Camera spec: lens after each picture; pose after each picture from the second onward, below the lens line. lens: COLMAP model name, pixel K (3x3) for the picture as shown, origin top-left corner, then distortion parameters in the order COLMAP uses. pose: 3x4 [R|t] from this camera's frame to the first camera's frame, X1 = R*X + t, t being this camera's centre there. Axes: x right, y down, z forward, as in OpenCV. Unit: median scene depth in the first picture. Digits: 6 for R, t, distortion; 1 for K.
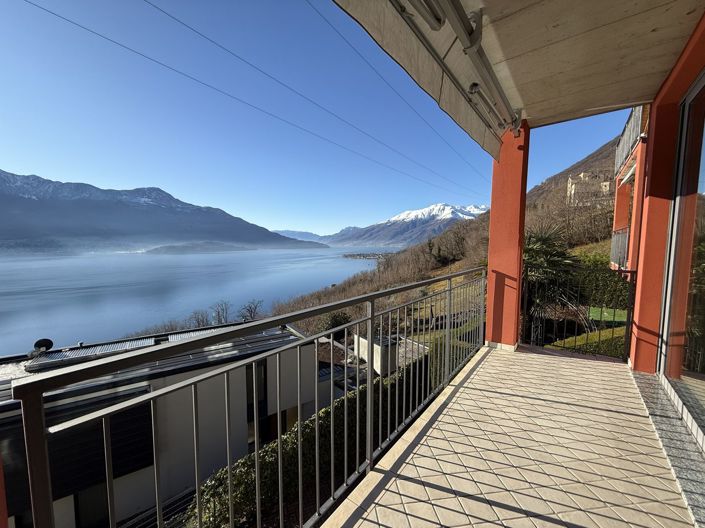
lens RADIAL K [[284.5, 0, 350.2], [0, 284.5, 264.5], [0, 0, 1]] dist [0.000111, 0.000104]
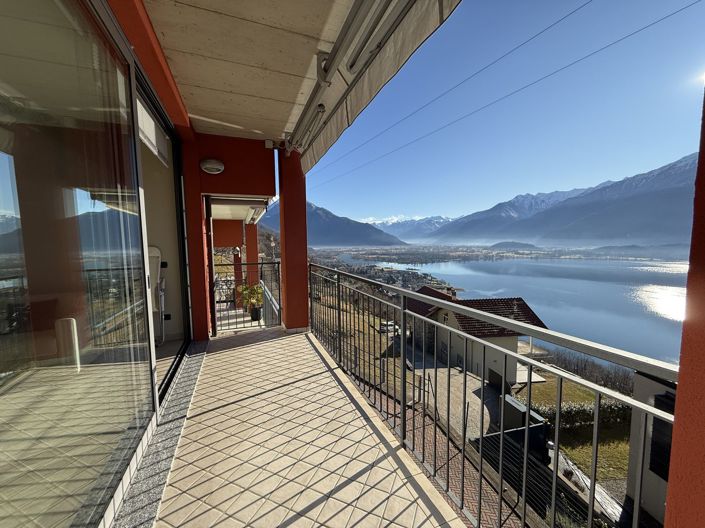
lens RADIAL K [[284.5, 0, 354.2], [0, 284.5, 265.3], [0, 0, 1]] dist [0.000111, 0.000104]
pose [[-0.495766, 0.075355, -0.865181, 0.647987], [-0.059529, 0.990937, 0.120419, -0.065554], [0.866414, 0.111203, -0.486787, 0.787484]]
